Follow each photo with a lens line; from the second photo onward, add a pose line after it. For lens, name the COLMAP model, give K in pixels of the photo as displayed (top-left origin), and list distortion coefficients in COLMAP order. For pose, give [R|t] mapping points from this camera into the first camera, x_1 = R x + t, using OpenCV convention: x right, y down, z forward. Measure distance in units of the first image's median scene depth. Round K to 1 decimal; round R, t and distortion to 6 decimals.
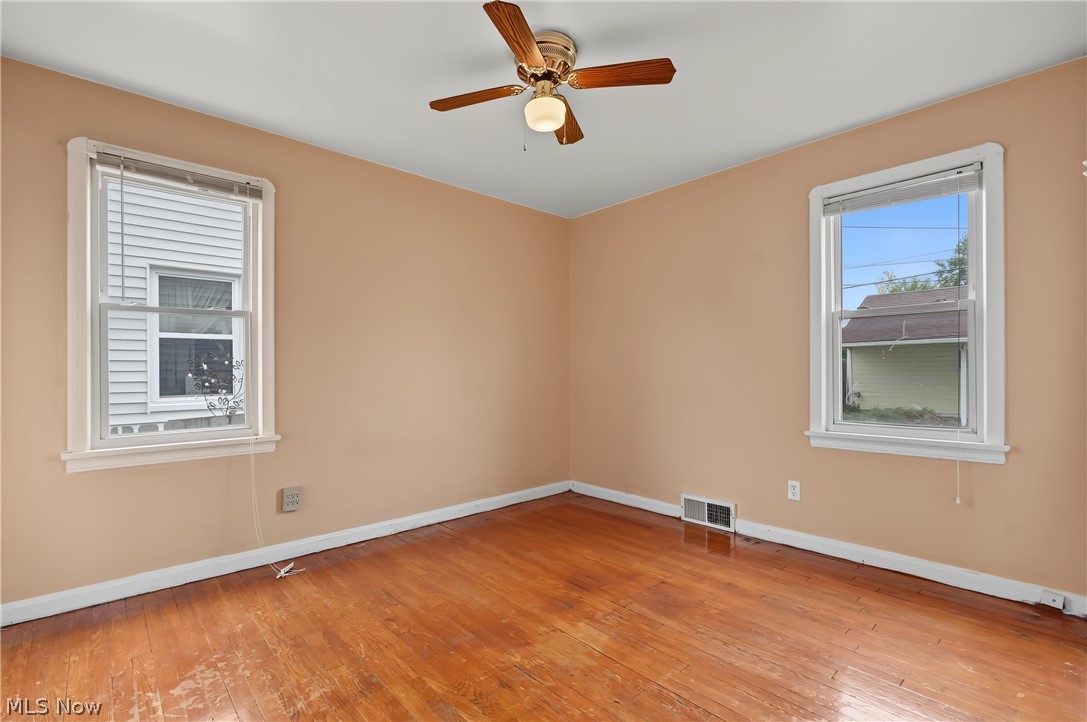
lens RADIAL K [[506.0, 0, 544.1], [0, 506.0, 366.0], [0, 0, 1]] dist [-0.002328, 0.003858]
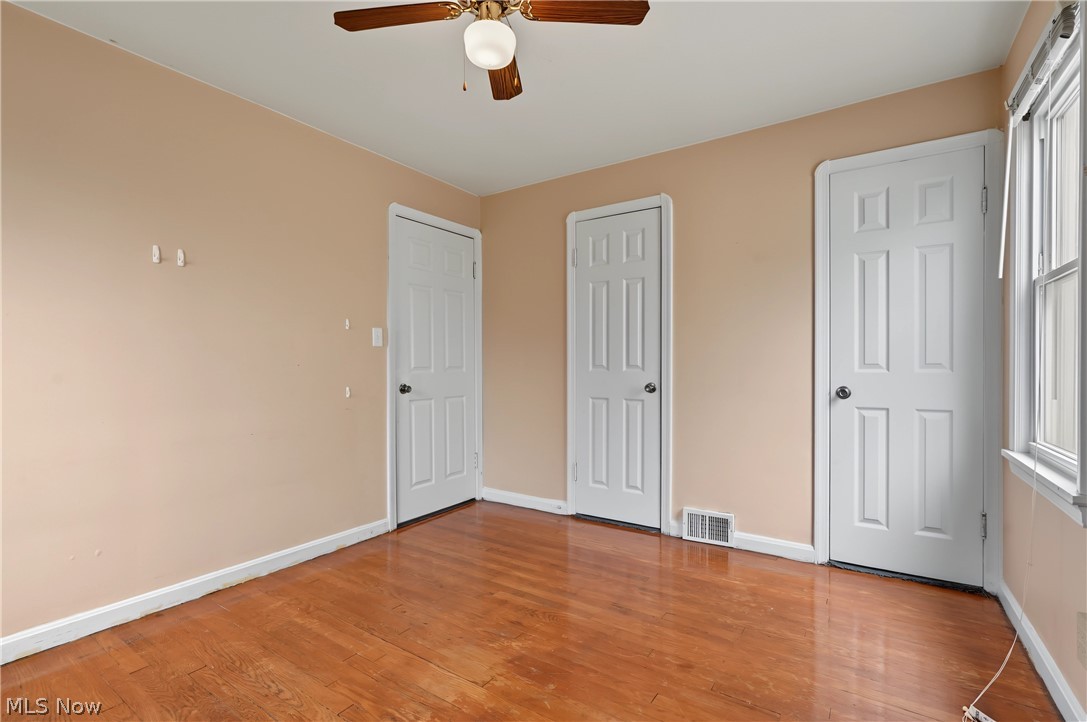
lens RADIAL K [[506.0, 0, 544.3], [0, 506.0, 365.2], [0, 0, 1]] dist [-0.002328, 0.003858]
pose [[-0.971508, 0.011400, -0.236734, 0.122812], [0.012575, 0.999915, -0.003454, 0.010940], [0.236674, -0.006332, -0.971568, 1.942255]]
